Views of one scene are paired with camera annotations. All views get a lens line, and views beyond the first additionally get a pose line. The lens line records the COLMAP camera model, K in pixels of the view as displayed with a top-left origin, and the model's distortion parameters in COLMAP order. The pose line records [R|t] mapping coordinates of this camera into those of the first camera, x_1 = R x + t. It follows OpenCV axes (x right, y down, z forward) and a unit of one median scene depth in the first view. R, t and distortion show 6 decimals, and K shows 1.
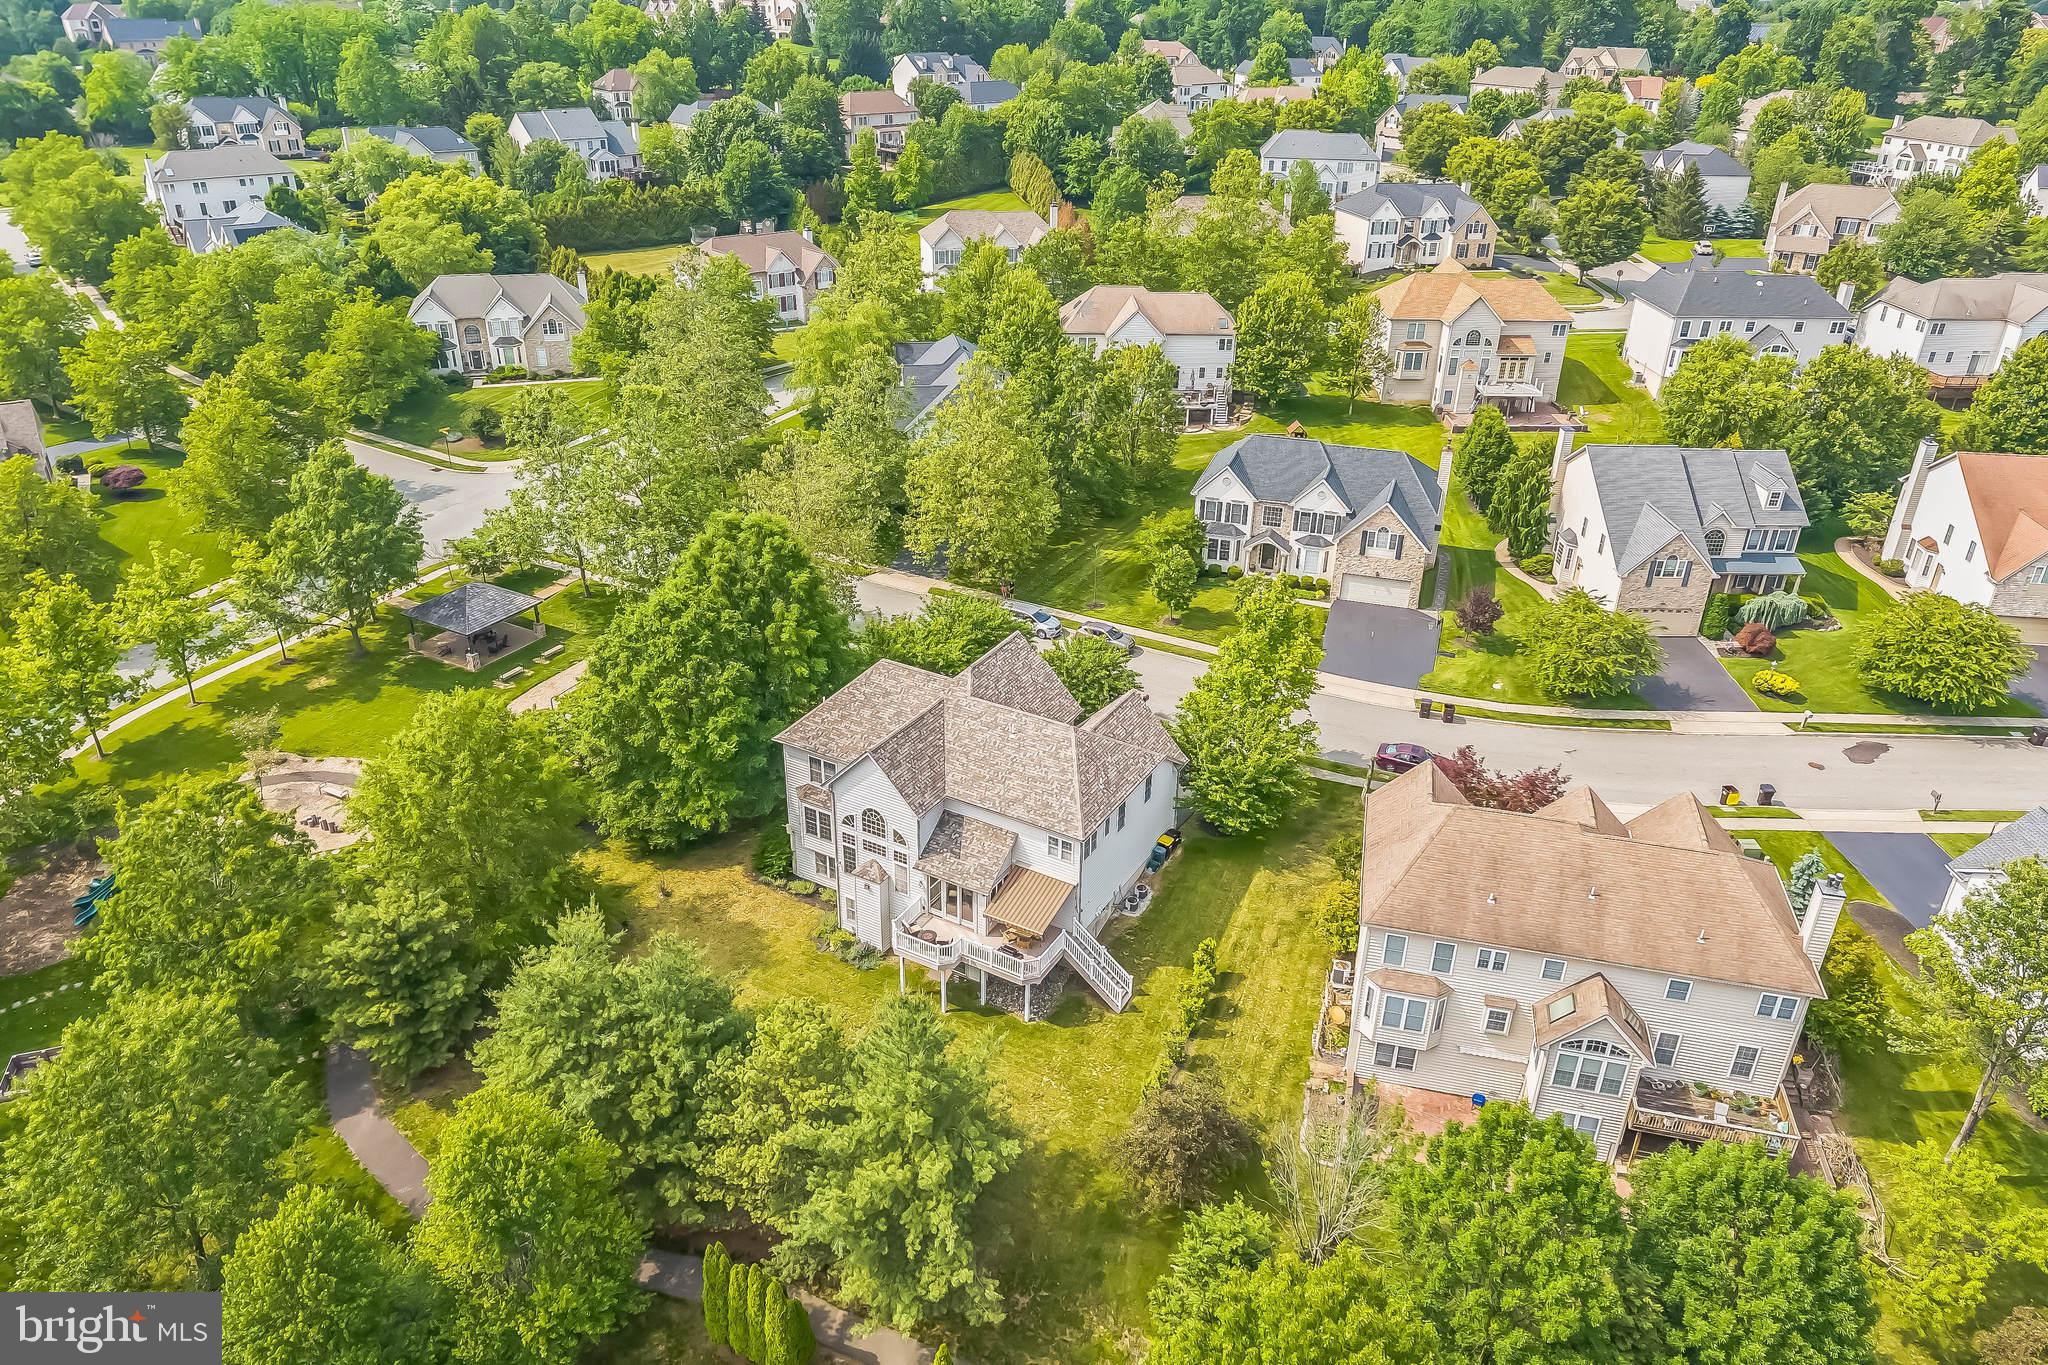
lens RADIAL K [[1395.6, 0, 1024.0], [0, 1395.6, 682.5], [0, 0, 1]] dist [0.029455, -0.029489]
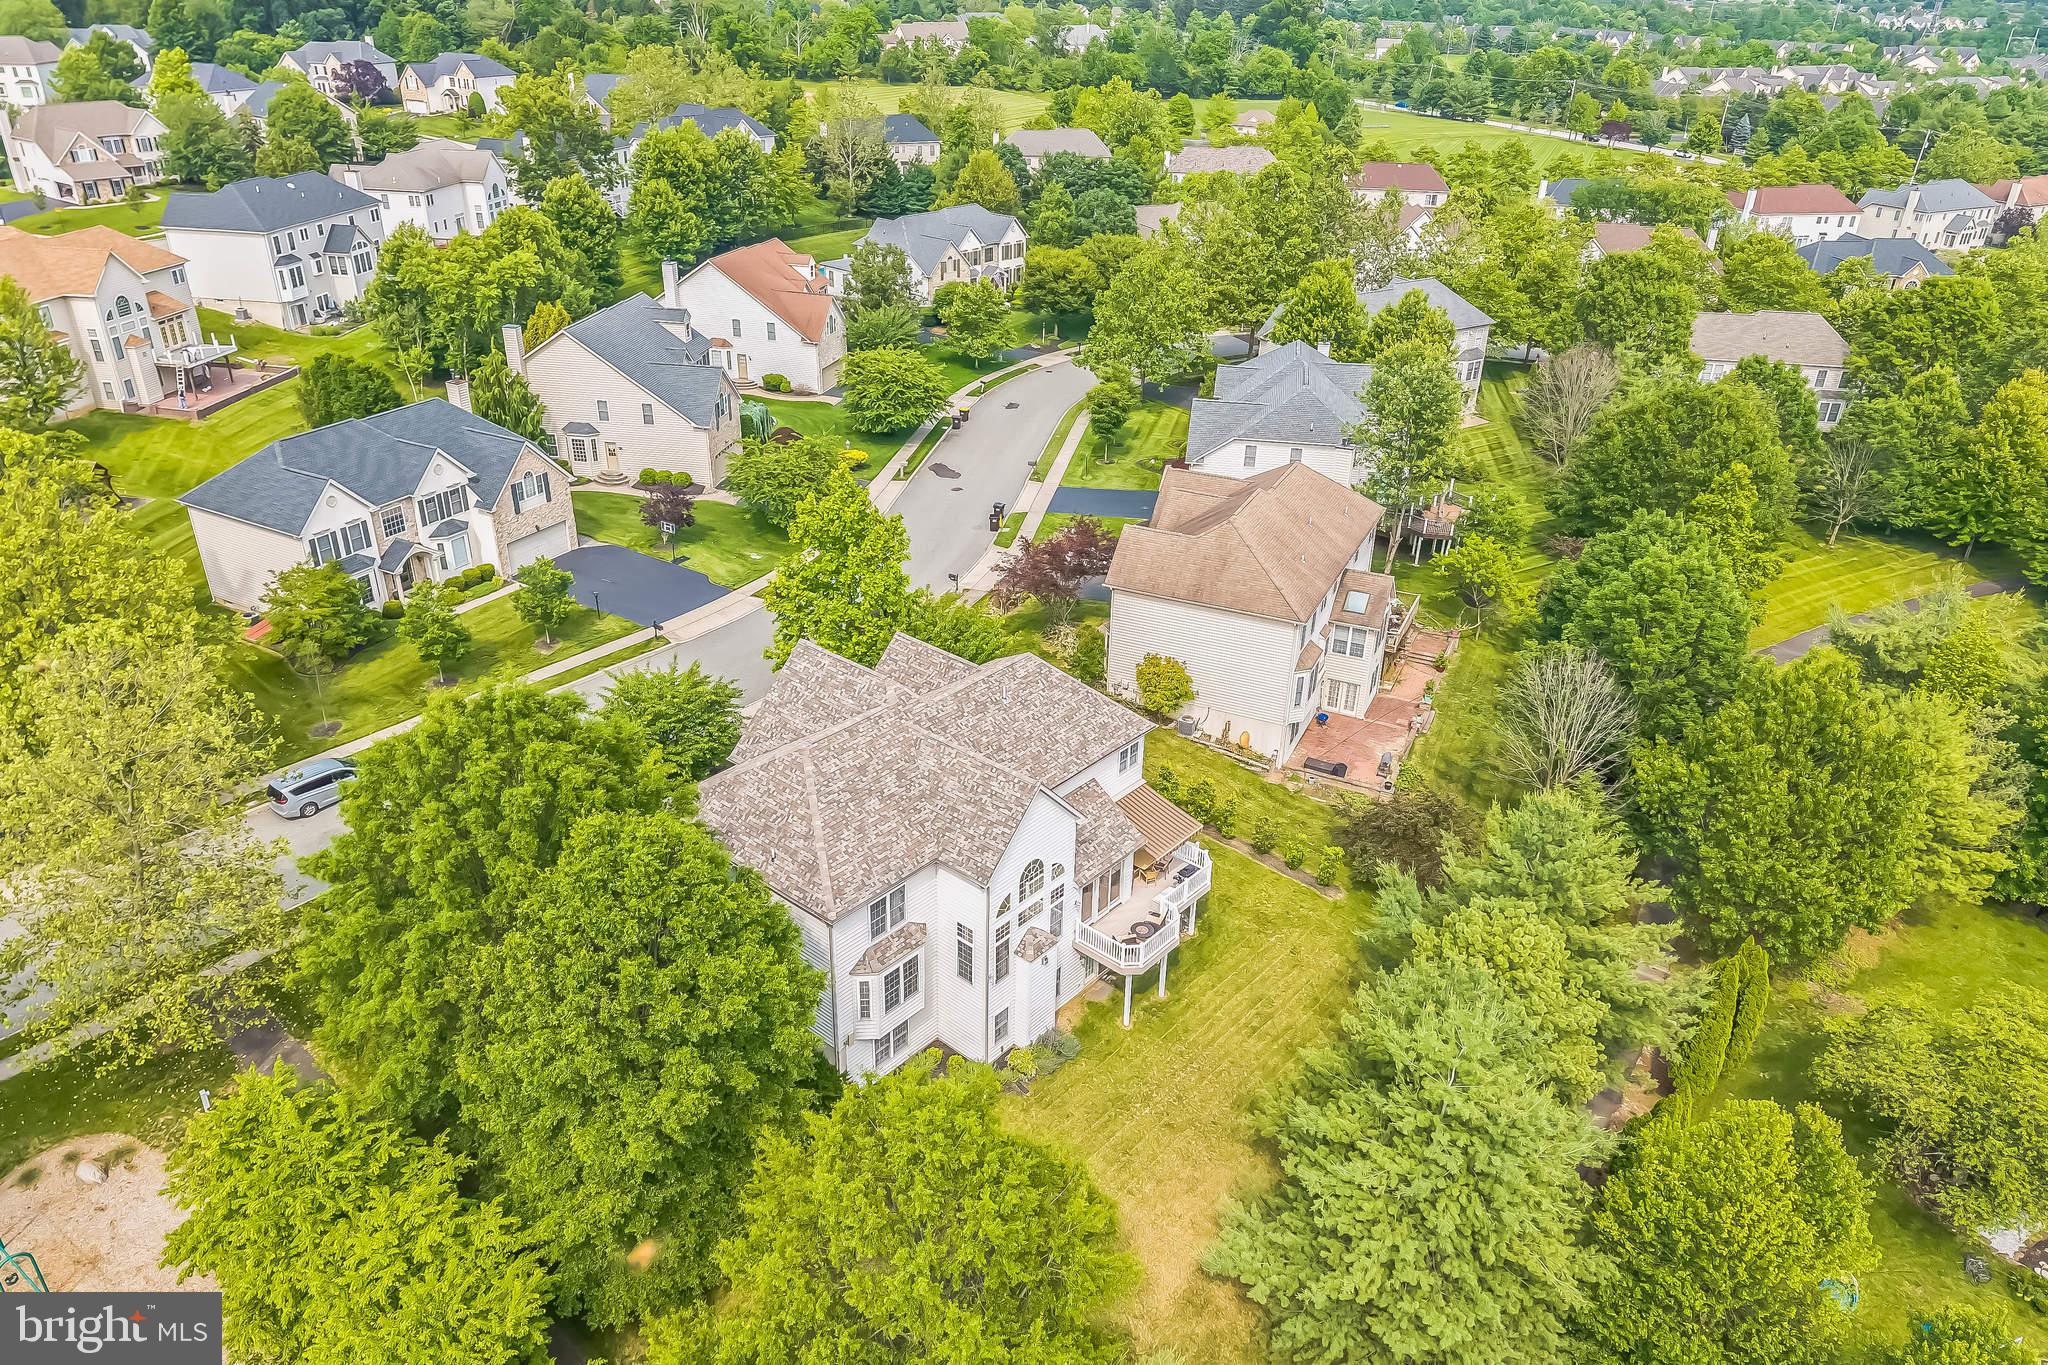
lens RADIAL K [[1395.6, 0, 1024.0], [0, 1395.6, 682.5], [0, 0, 1]] dist [0.029455, -0.029489]
pose [[0.188635, -0.464133, 0.865446, -0.473180], [0.439262, 0.828072, 0.348347, -0.165325], [-0.878331, 0.314447, 0.360079, 0.456456]]
